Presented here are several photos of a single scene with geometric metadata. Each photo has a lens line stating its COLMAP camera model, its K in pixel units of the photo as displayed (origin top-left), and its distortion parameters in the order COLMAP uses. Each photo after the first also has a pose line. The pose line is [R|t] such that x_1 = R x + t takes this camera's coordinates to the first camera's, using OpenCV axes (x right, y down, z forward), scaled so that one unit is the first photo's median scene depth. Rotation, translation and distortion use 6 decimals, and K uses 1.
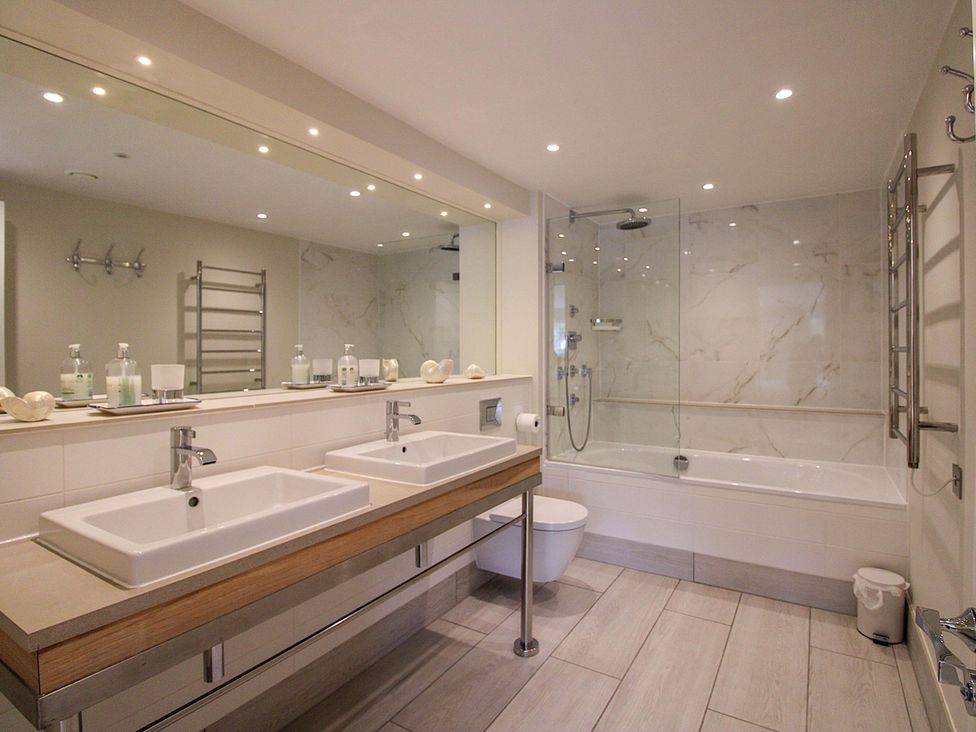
lens RADIAL K [[531.1, 0, 485.5], [0, 531.1, 354.4], [0, 0, 1]] dist [0.001786, -0.010942]
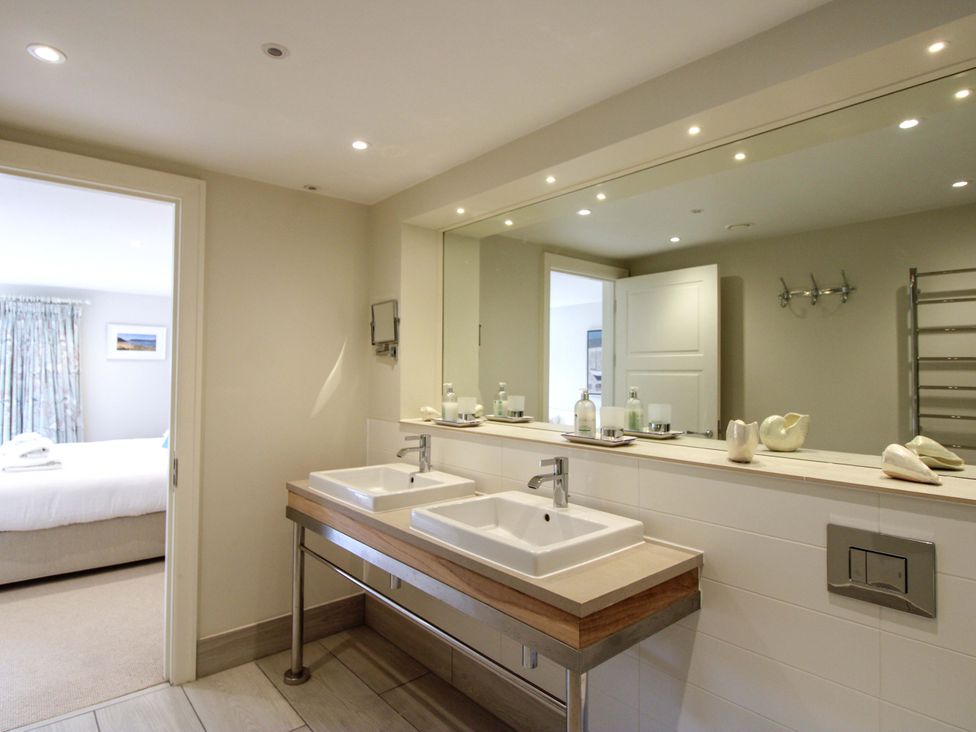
lens RADIAL K [[531.1, 0, 485.5], [0, 531.1, 354.4], [0, 0, 1]] dist [0.001786, -0.010942]
pose [[-0.290366, -0.020967, -0.956686, 0.391408], [-0.014642, 0.999740, -0.017467, -0.031811], [0.956804, 0.008936, -0.290598, 0.675893]]
